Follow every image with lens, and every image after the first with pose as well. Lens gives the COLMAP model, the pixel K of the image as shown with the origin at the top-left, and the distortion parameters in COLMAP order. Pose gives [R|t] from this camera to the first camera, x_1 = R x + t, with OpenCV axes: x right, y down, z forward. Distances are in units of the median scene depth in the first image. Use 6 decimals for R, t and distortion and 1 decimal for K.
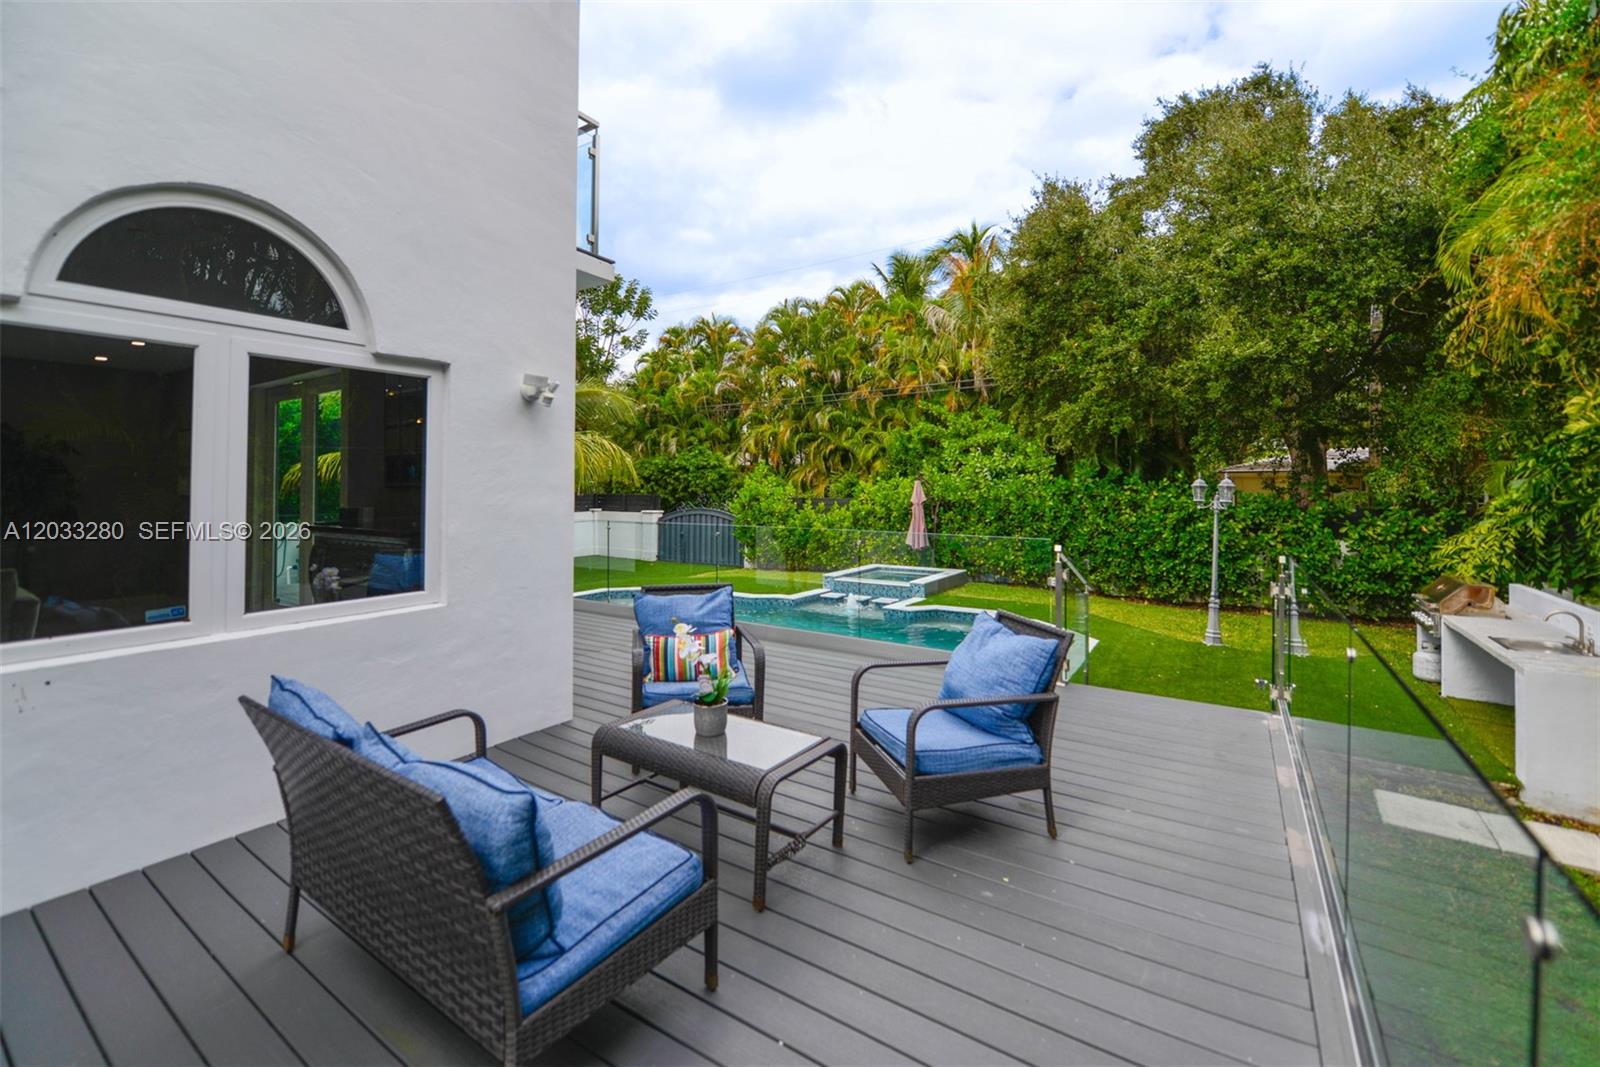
lens RADIAL K [[654.6, 0, 799.0], [0, 654.6, 483.9], [0, 0, 1]] dist [-0.000915, 0.000017]
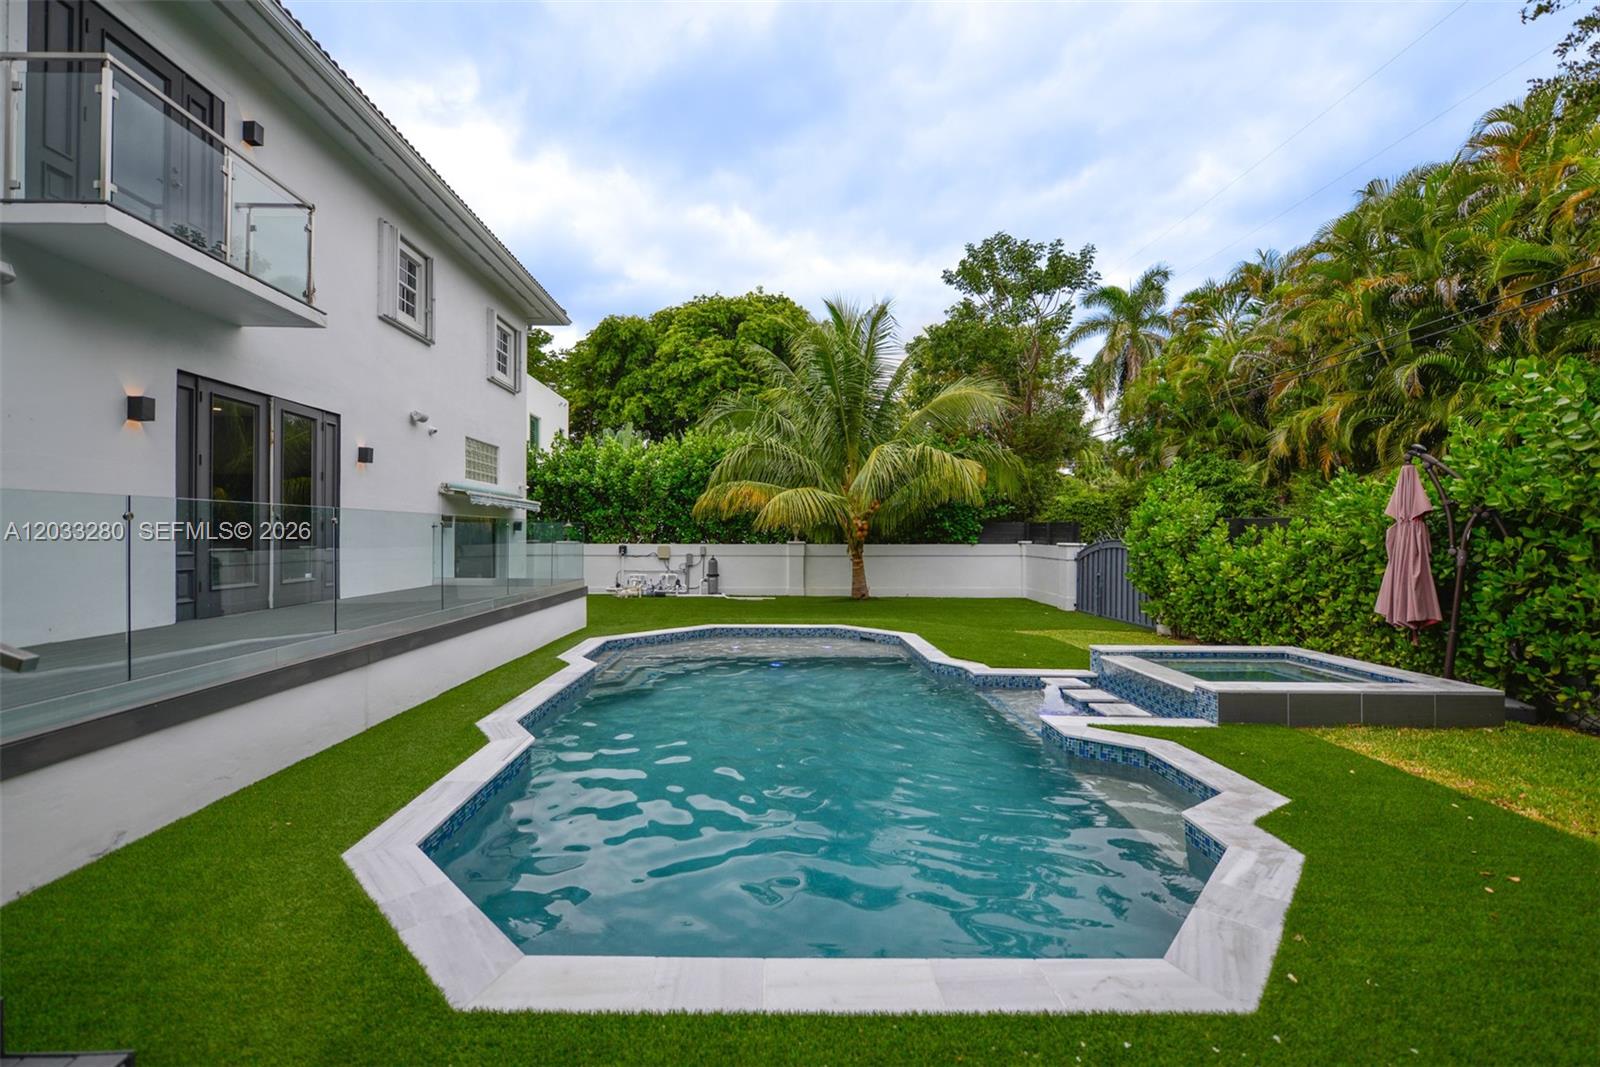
lens RADIAL K [[677.7, 0, 760.5], [0, 677.7, 531.4], [0, 0, 1]] dist [0.001286, -0.000196]
pose [[0.551018, 0.000015, -0.834493, 0.283243], [0.002348, 0.999996, 0.001569, 0.032528], [0.834490, -0.002824, 0.551016, 0.360620]]
